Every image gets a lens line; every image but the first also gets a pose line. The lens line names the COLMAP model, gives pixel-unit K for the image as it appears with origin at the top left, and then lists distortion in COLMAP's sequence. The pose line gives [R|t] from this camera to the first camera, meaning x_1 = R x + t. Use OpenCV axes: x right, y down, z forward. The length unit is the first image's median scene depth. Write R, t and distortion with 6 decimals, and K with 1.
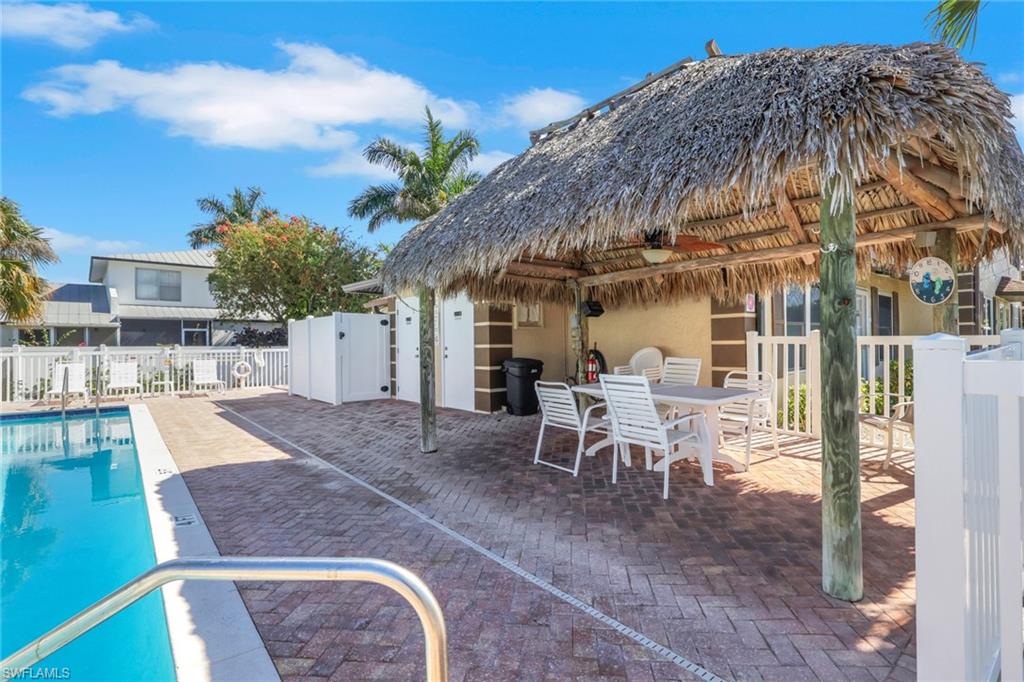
lens RADIAL K [[473.7, 0, 551.8], [0, 473.7, 340.1], [0, 0, 1]] dist [-0.000757, -0.000130]
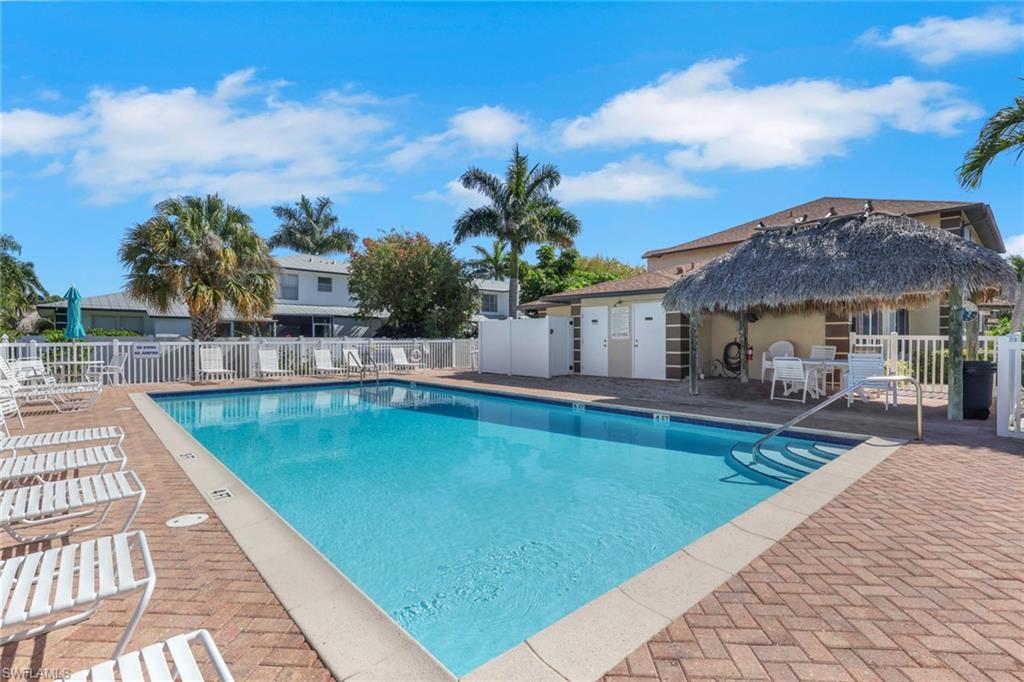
lens RADIAL K [[488.2, 0, 512.0], [0, 488.2, 341.0], [0, 0, 1]] dist [-0.001522, -0.000020]
pose [[0.999435, 0.008257, 0.032589, -0.896332], [-0.008686, 0.999878, 0.013021, 0.002044], [-0.032478, -0.013296, 0.999384, -0.779867]]
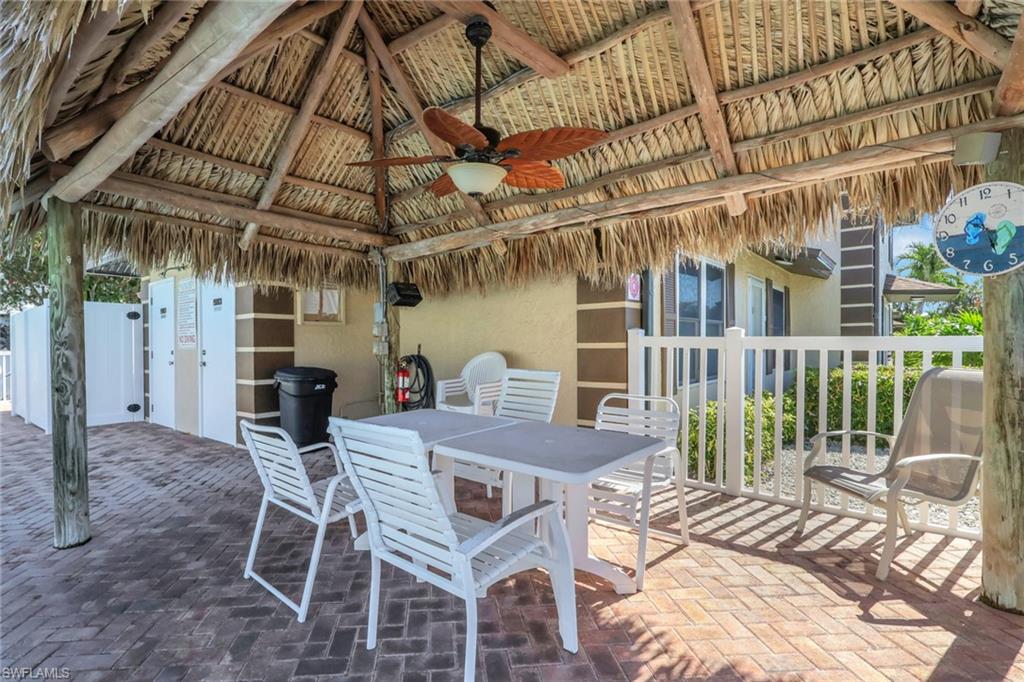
lens RADIAL K [[476.0, 0, 476.9], [0, 476.0, 353.9], [0, 0, 1]] dist [-0.000540, -0.000144]
pose [[0.993069, 0.002196, 0.117510, 0.117232], [-0.005133, 0.999682, 0.024698, 0.000983], [-0.117418, -0.025130, 0.992765, 0.347699]]
